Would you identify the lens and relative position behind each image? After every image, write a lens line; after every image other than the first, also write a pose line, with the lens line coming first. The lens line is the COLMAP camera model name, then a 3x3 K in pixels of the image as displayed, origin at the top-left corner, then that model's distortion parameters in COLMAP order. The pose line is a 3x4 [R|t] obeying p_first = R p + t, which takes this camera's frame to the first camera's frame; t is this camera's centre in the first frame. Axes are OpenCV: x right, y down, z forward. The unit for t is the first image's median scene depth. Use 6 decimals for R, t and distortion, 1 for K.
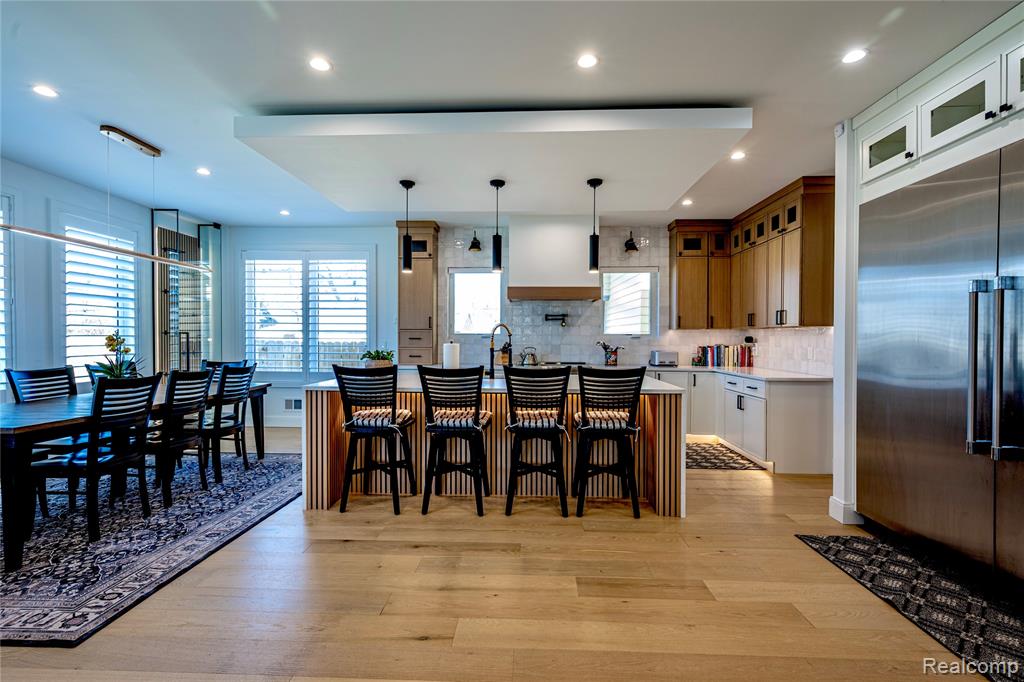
lens RADIAL K [[461.0, 0, 513.3], [0, 461.0, 344.7], [0, 0, 1]] dist [0.001171, 0.000260]
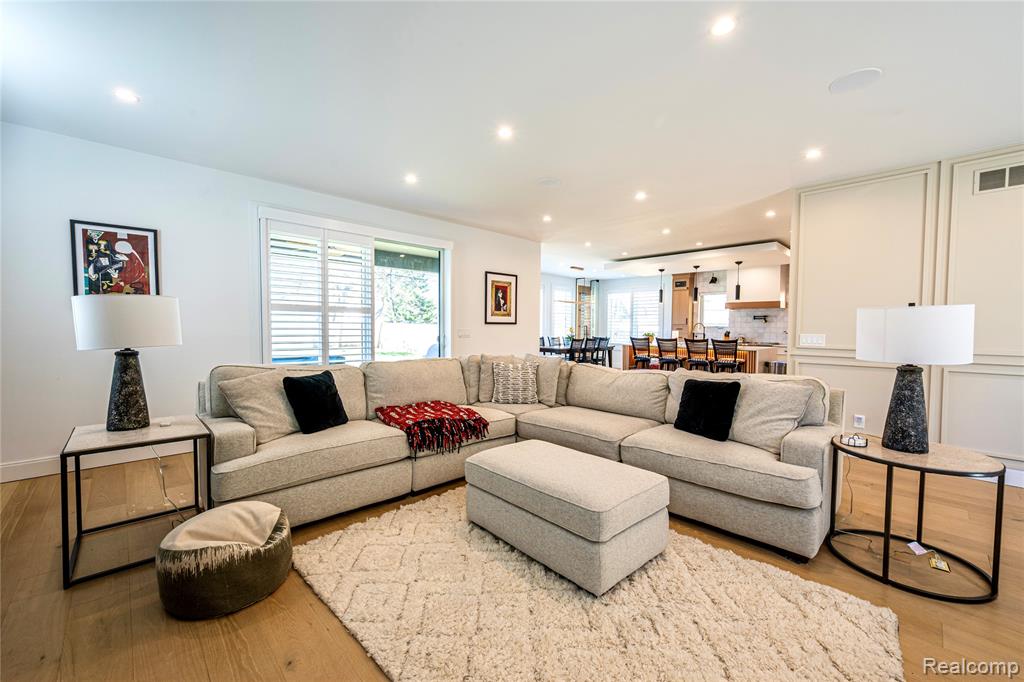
lens RADIAL K [[408.3, 0, 513.2], [0, 408.3, 342.2], [0, 0, 1]] dist [-0.000499, -0.000225]
pose [[0.722536, 0.026883, -0.690811, 0.793376], [-0.013801, 0.999605, 0.024465, 0.017815], [0.691196, -0.008143, 0.722622, -1.294031]]
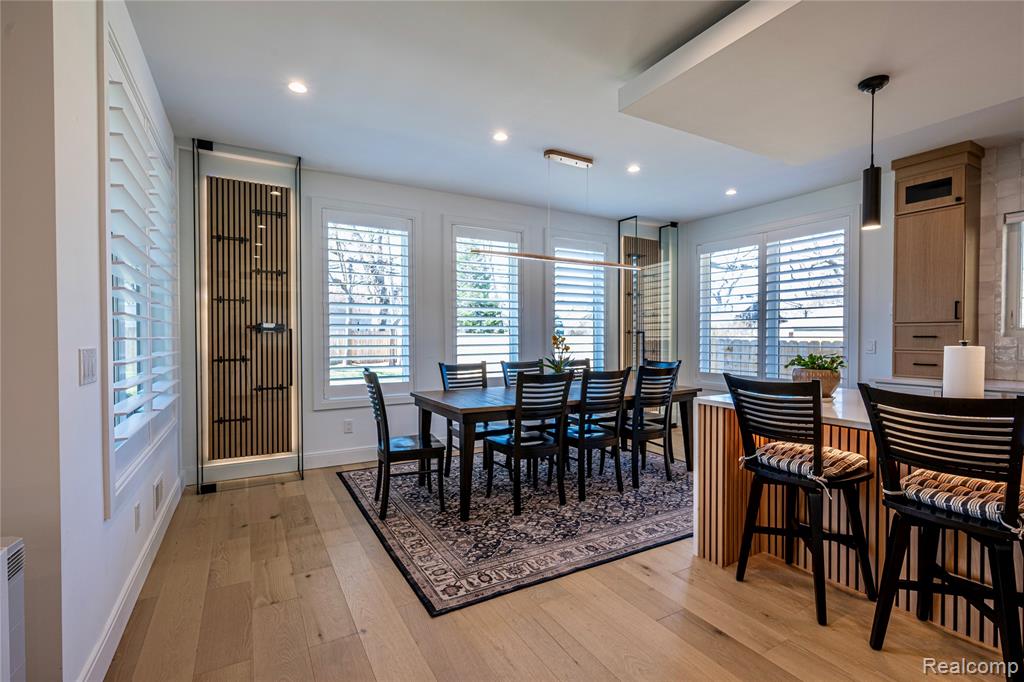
lens RADIAL K [[464.4, 0, 512.4], [0, 464.4, 344.1], [0, 0, 1]] dist [0.000763, -0.000126]
pose [[0.531439, 0.009759, -0.847041, 0.041773], [-0.007901, 0.999947, 0.006563, -0.004203], [0.847060, 0.003205, 0.531488, 0.272652]]
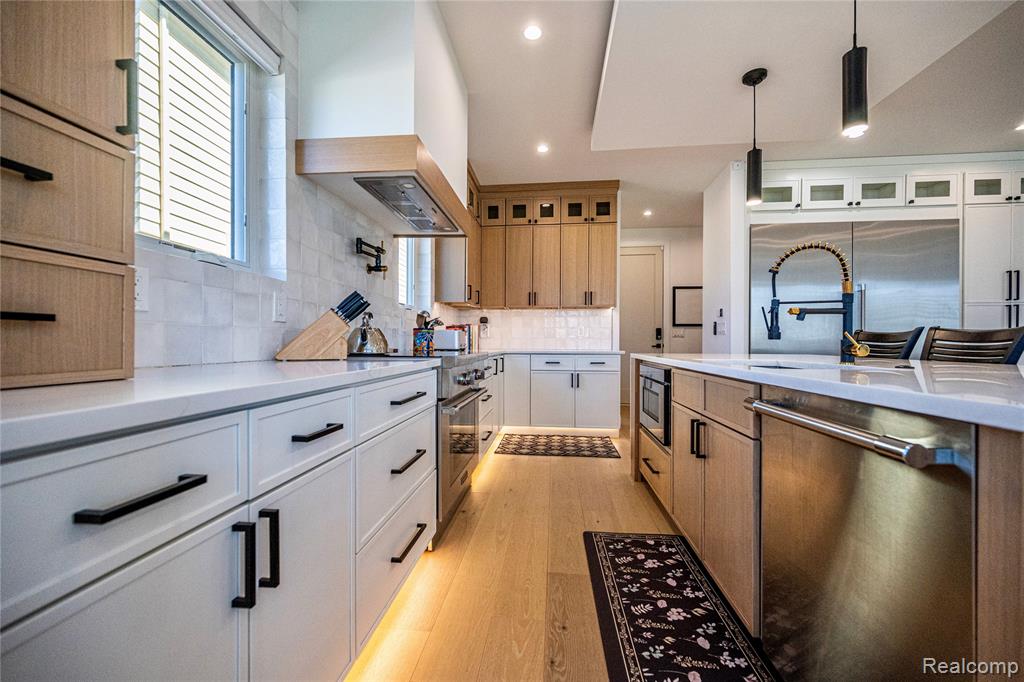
lens RADIAL K [[404.1, 0, 512.3], [0, 404.1, 345.0], [0, 0, 1]] dist [-0.002270, -0.000193]
pose [[0.068590, -0.008564, 0.997608, -0.468221], [0.011496, 0.999904, 0.007794, 0.050730], [-0.997579, 0.010934, 0.068682, 1.330916]]
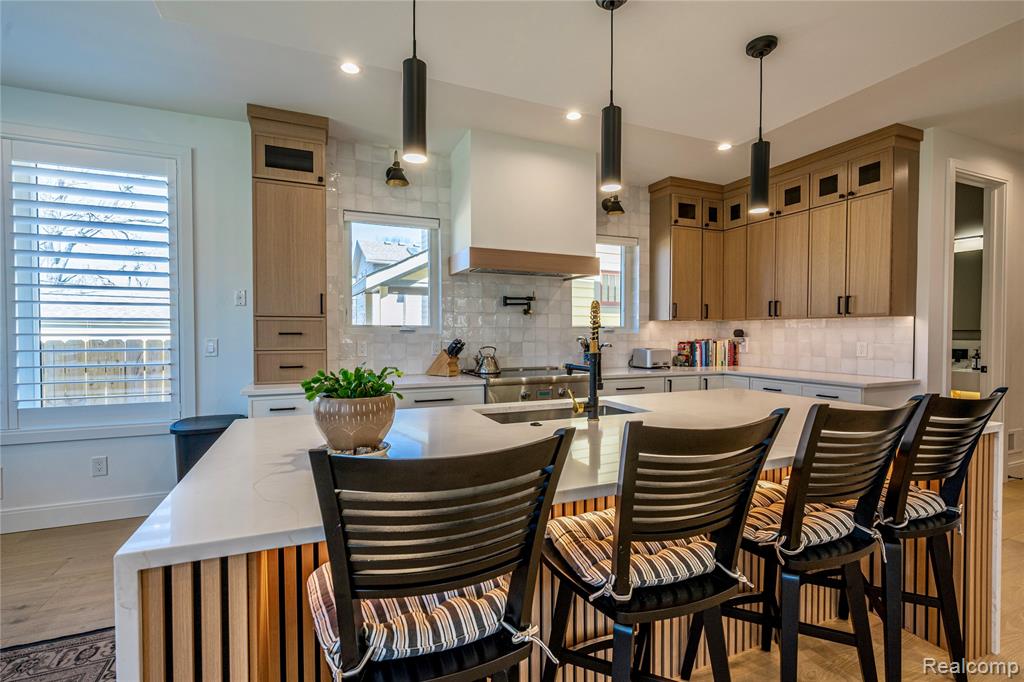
lens RADIAL K [[464.4, 0, 512.4], [0, 464.4, 344.1], [0, 0, 1]] dist [0.000763, -0.000126]
pose [[0.903020, -0.013675, 0.429382, -0.328547], [0.009210, 0.999880, 0.012476, -0.008747], [-0.429501, -0.007311, 0.903037, 0.628165]]
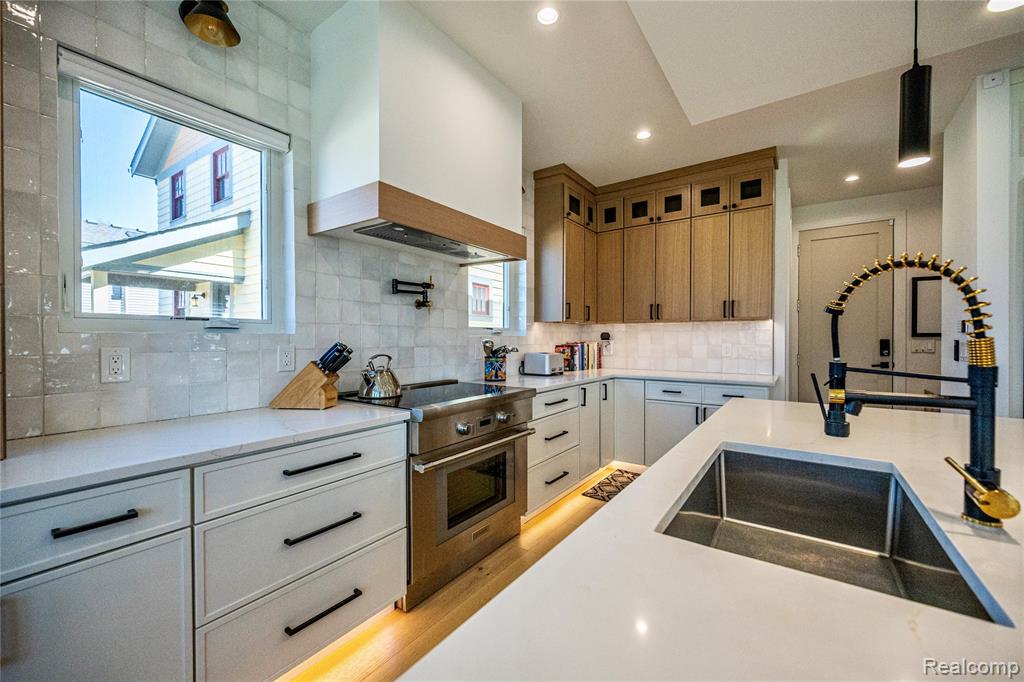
lens RADIAL K [[408.3, 0, 513.2], [0, 408.3, 342.2], [0, 0, 1]] dist [-0.000499, -0.000225]
pose [[0.544718, -0.010690, 0.838551, -0.314316], [0.014409, 0.999890, 0.003387, -0.007774], [-0.838496, 0.010238, 0.544812, 1.102782]]
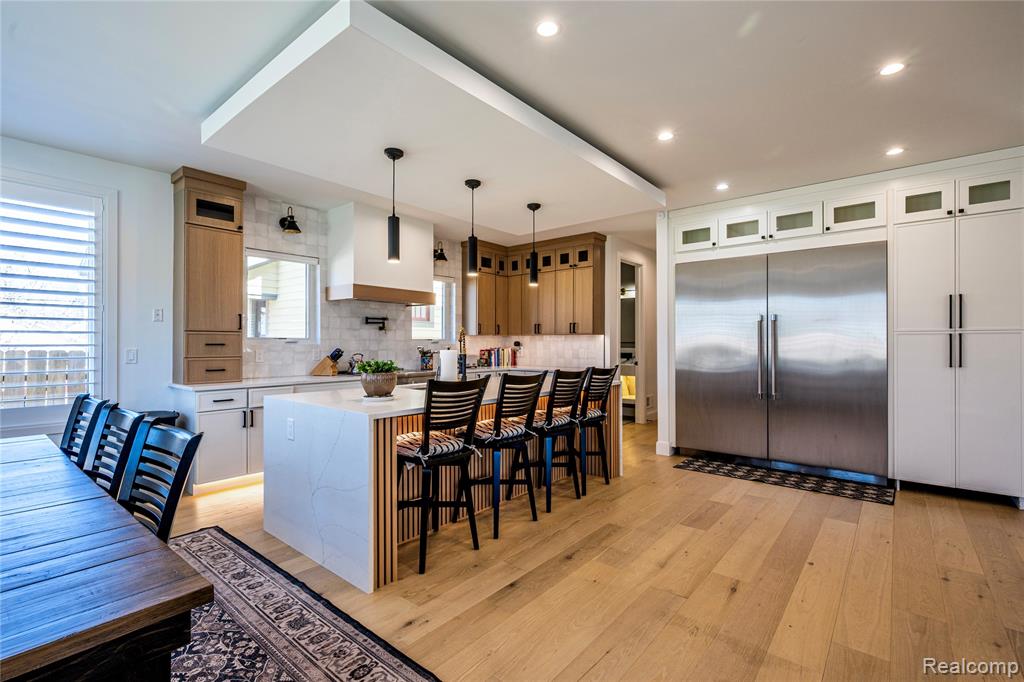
lens RADIAL K [[464.4, 0, 512.4], [0, 464.4, 344.1], [0, 0, 1]] dist [0.000763, -0.000126]
pose [[0.611062, -0.004664, 0.791569, -0.757992], [0.012482, 0.999915, -0.003744, -0.009155], [-0.791485, 0.012168, 0.611068, 0.349265]]
